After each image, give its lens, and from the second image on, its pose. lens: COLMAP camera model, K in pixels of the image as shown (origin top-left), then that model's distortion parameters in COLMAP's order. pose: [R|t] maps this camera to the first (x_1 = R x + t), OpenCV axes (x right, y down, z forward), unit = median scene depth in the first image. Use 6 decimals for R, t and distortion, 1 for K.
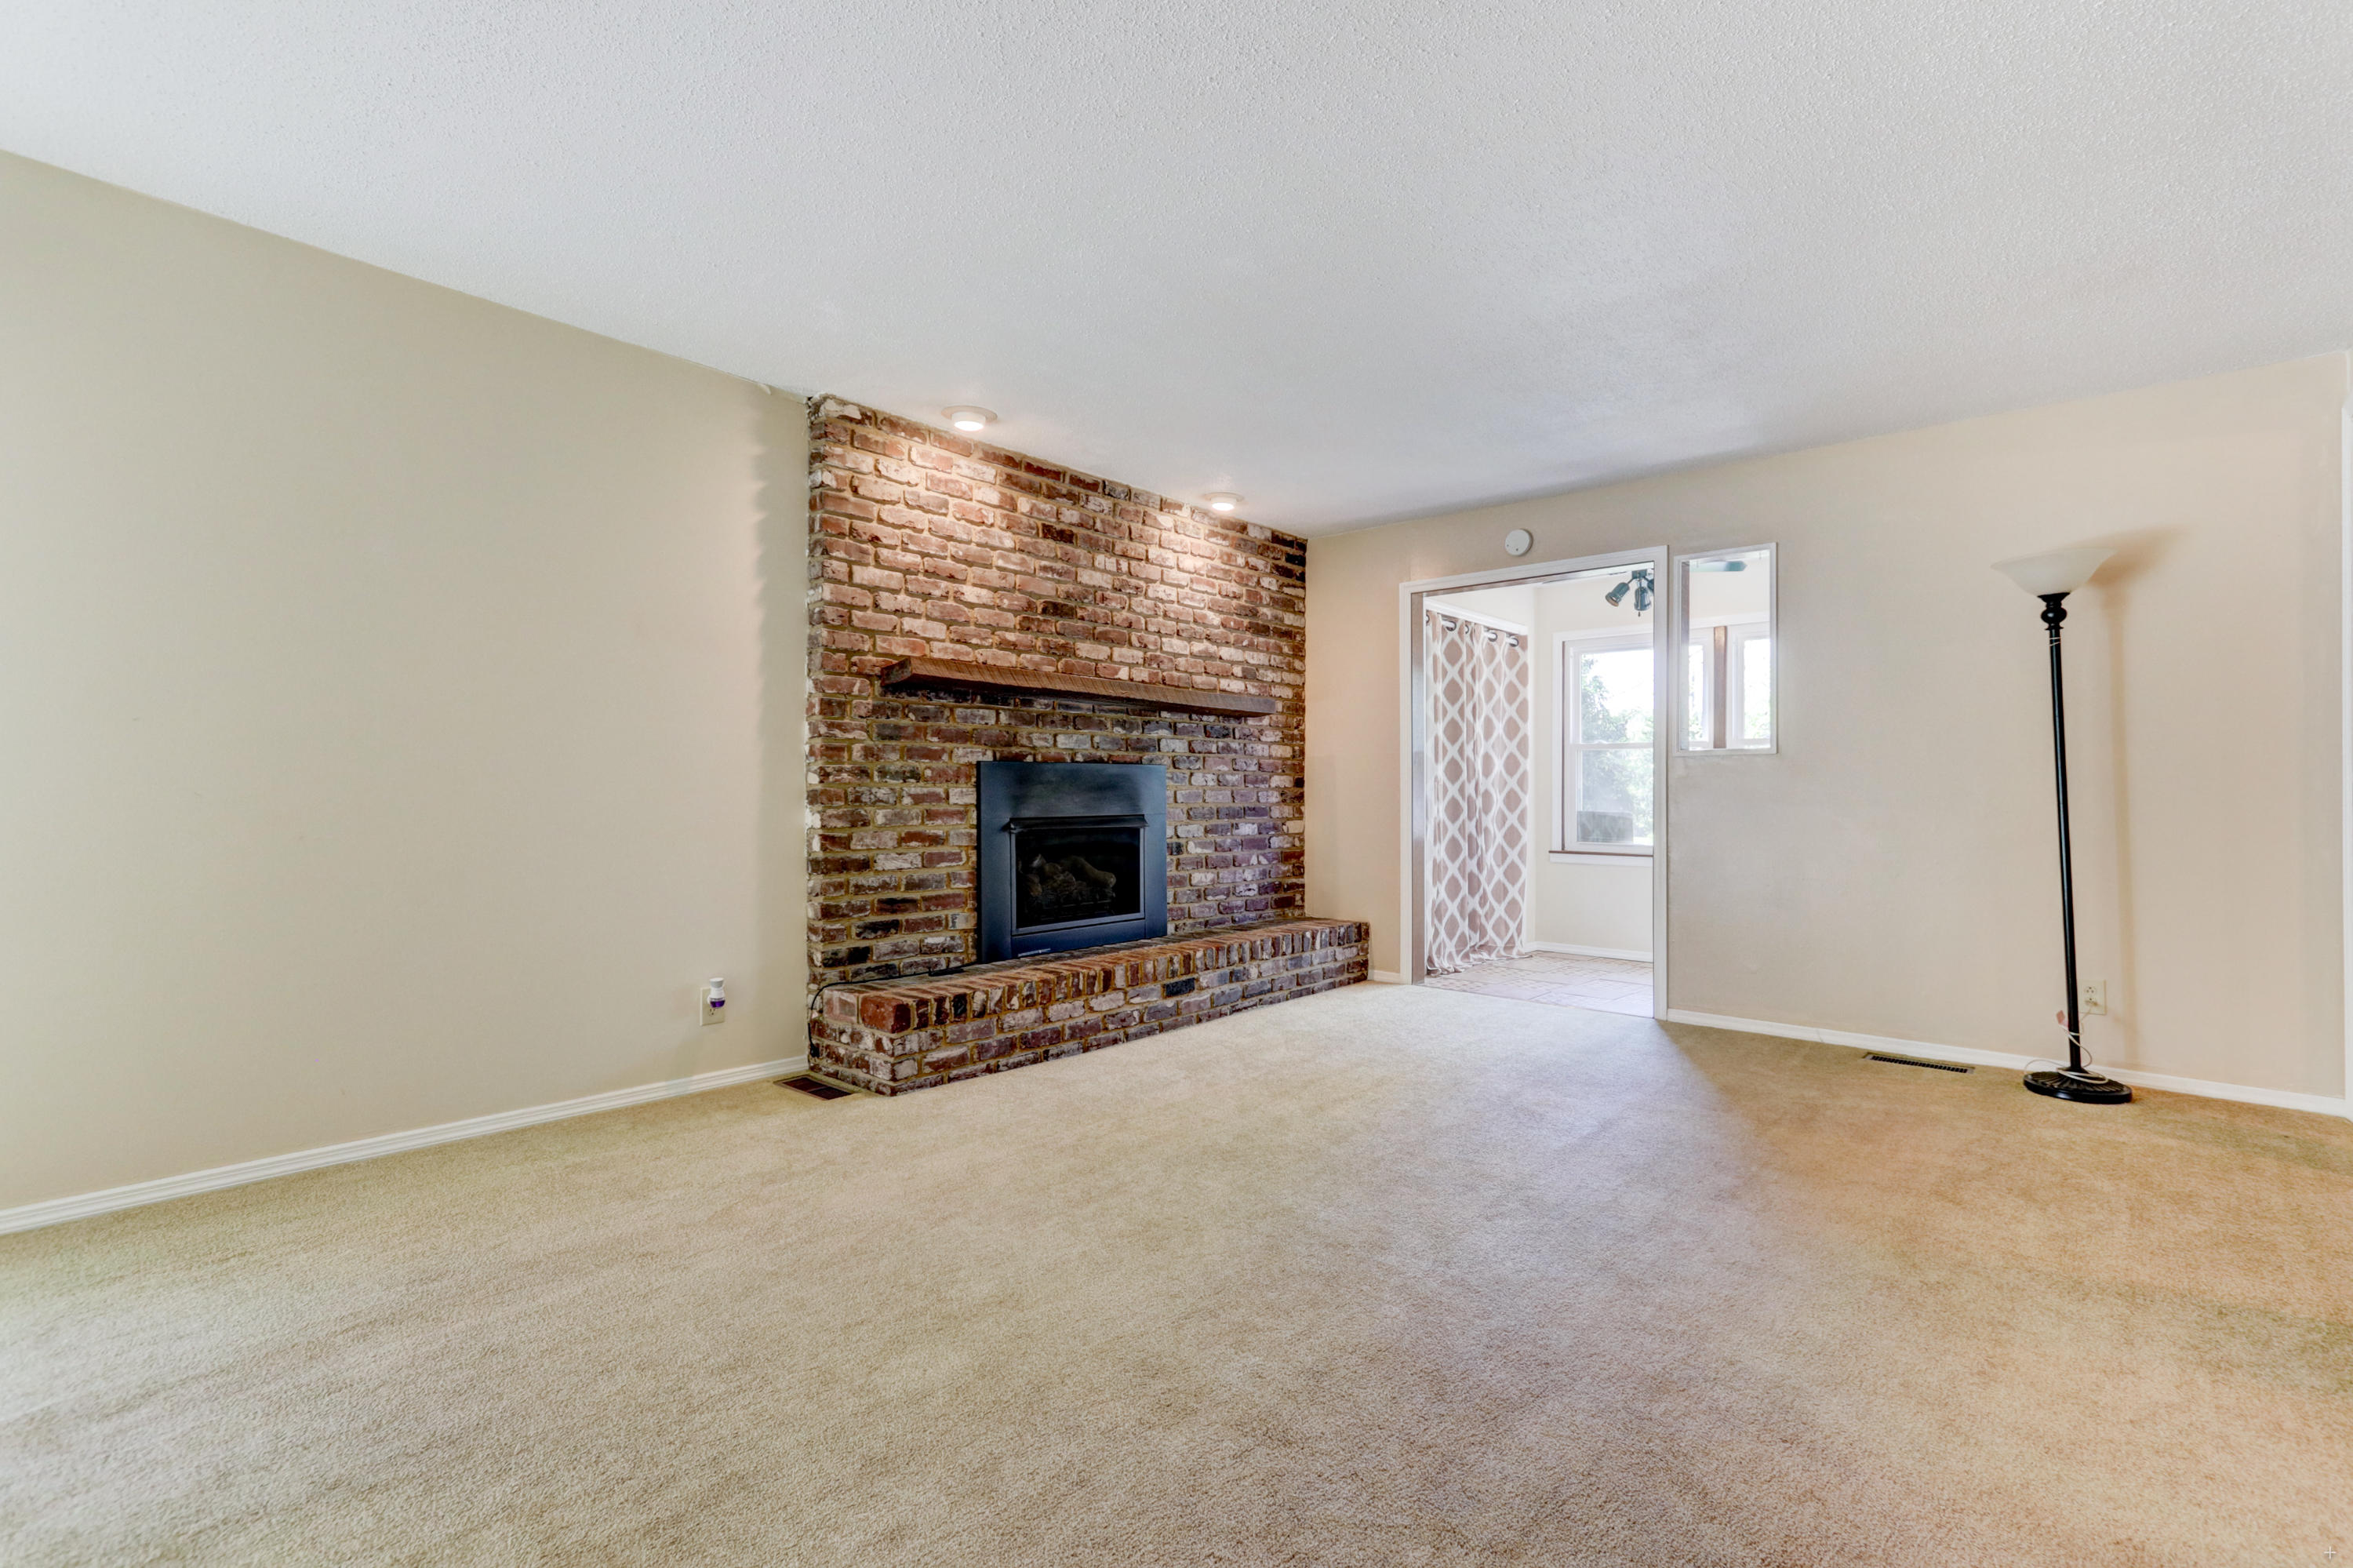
lens RADIAL K [[1077.2, 0, 1188.1], [0, 1077.2, 778.5], [0, 0, 1]] dist [0.016770, 0.000384]
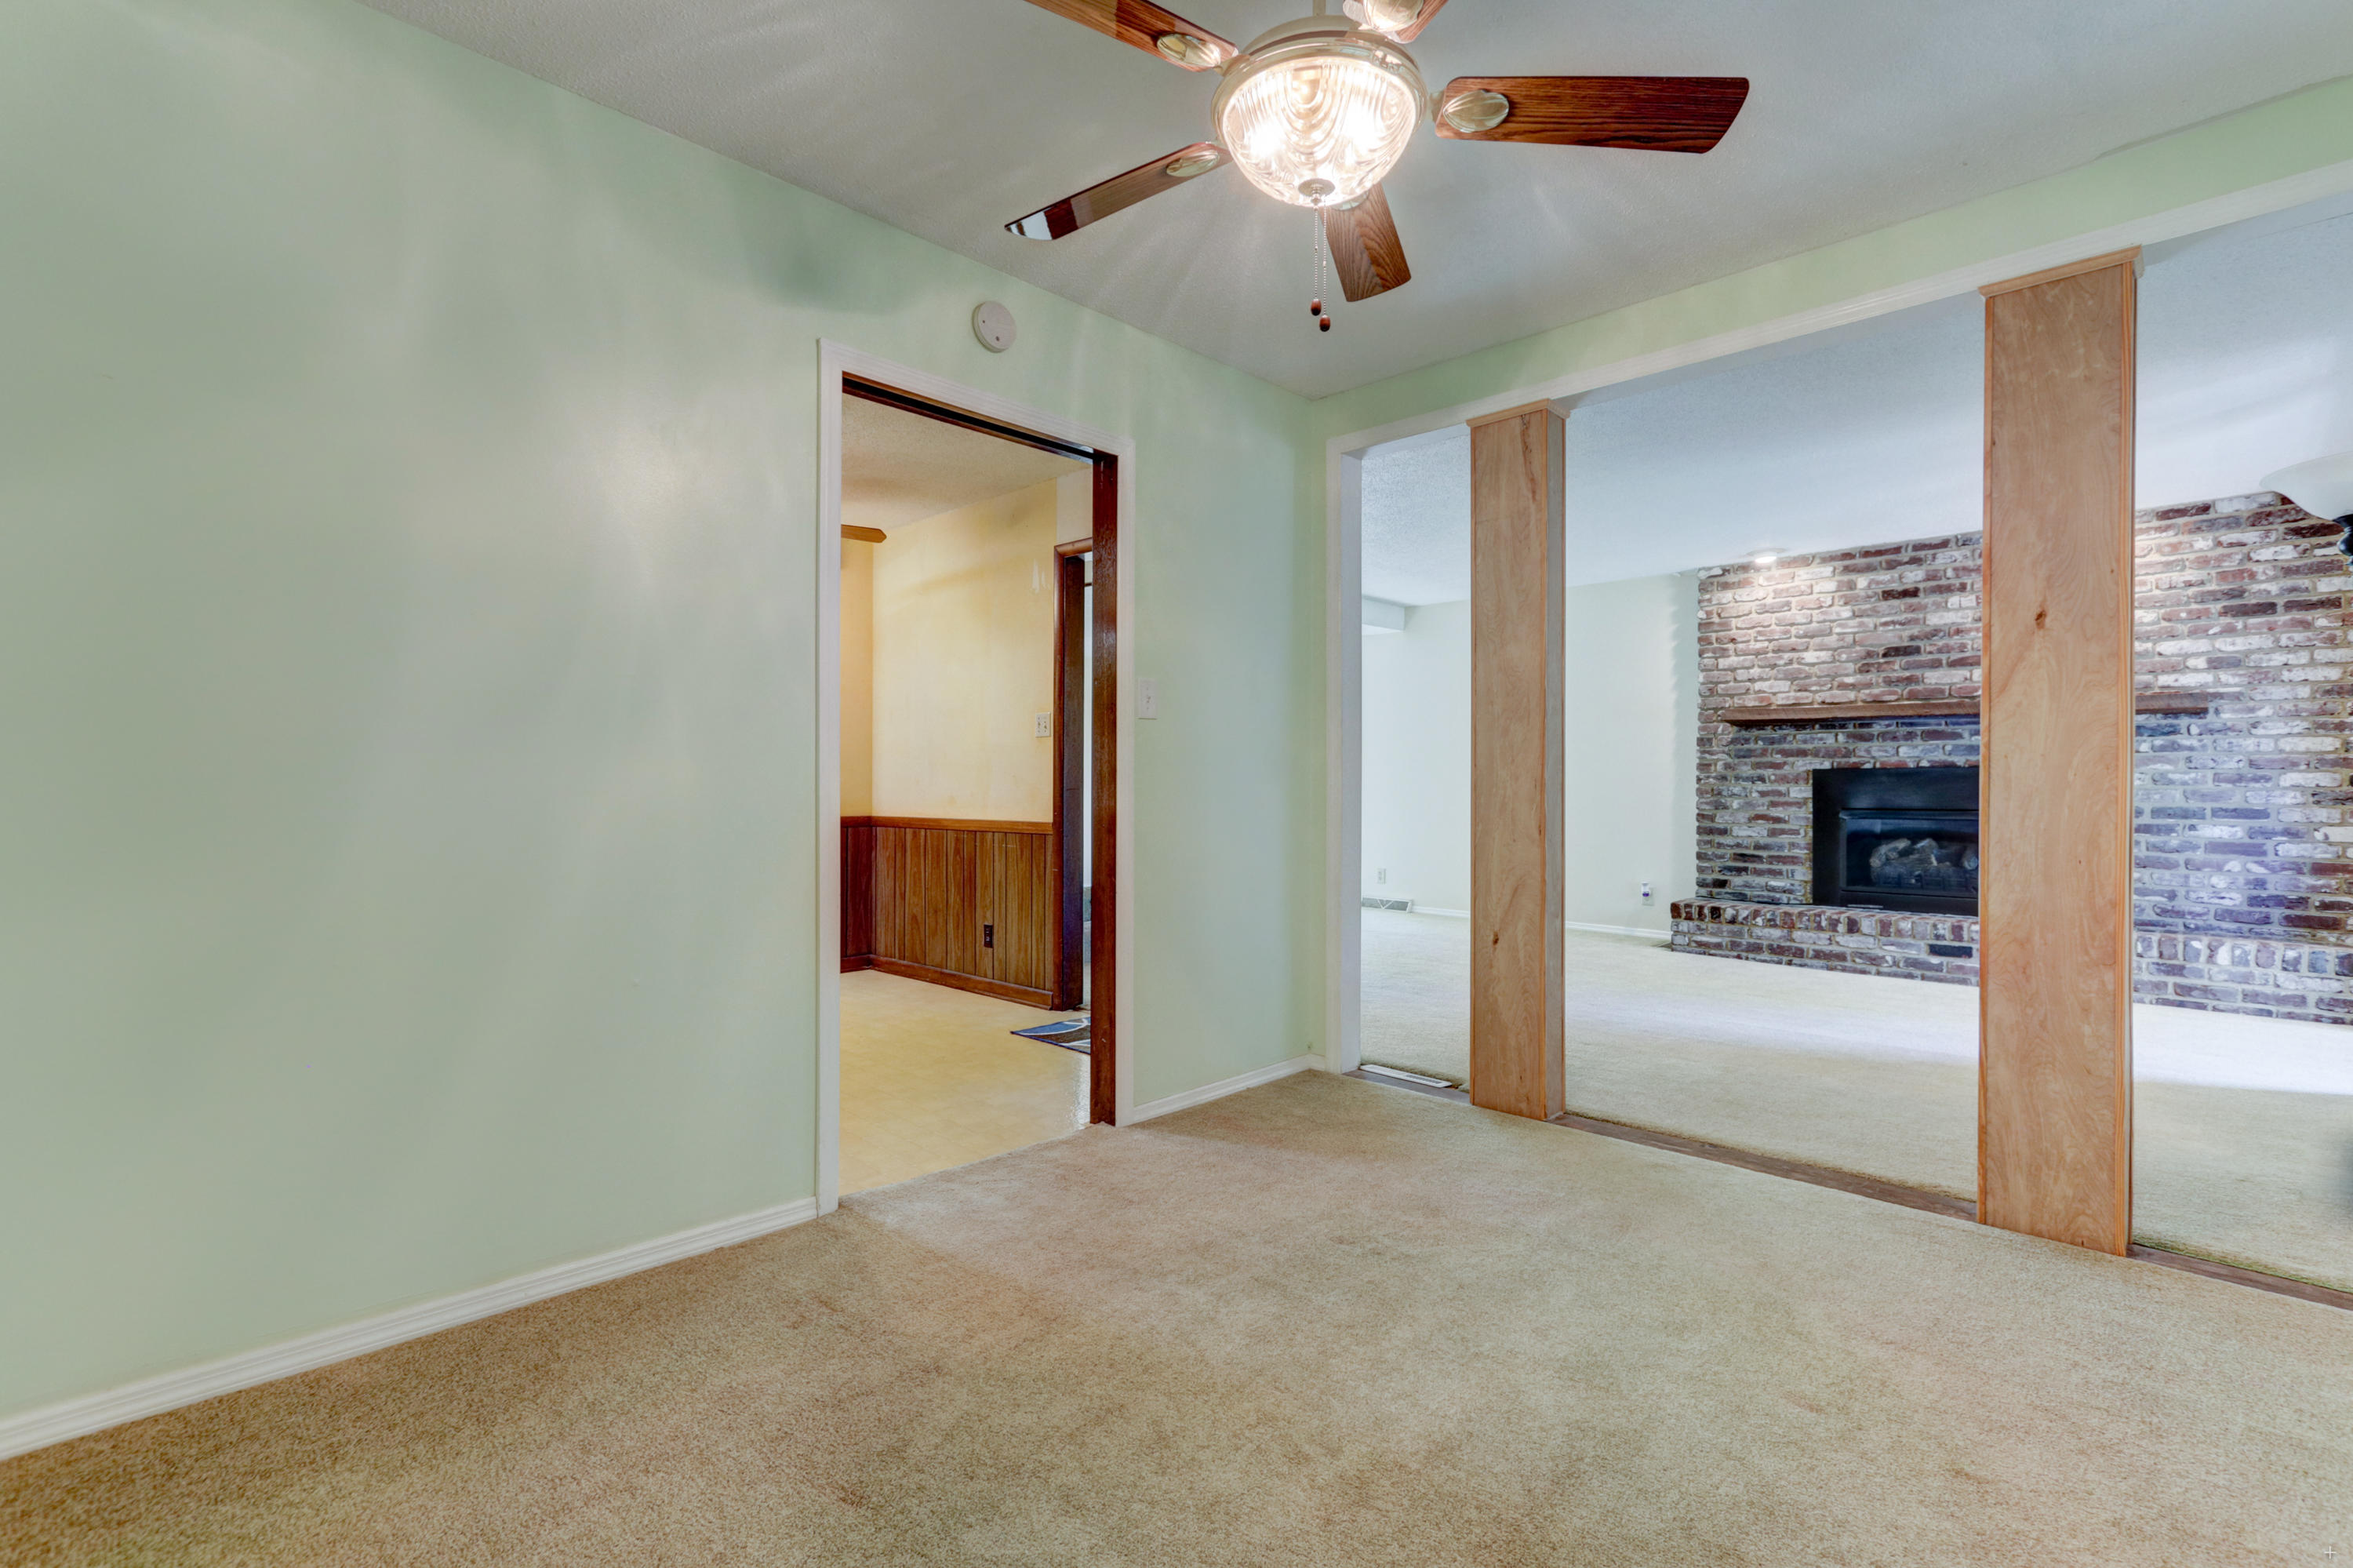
lens RADIAL K [[1077.2, 0, 1181.8], [0, 1077.2, 788.8], [0, 0, 1]] dist [0.016770, 0.000384]
pose [[-0.059005, 0.001198, -0.998257, 1.369384], [0.007869, 0.999969, 0.000735, 0.003357], [0.998227, -0.007812, -0.059013, 0.222202]]
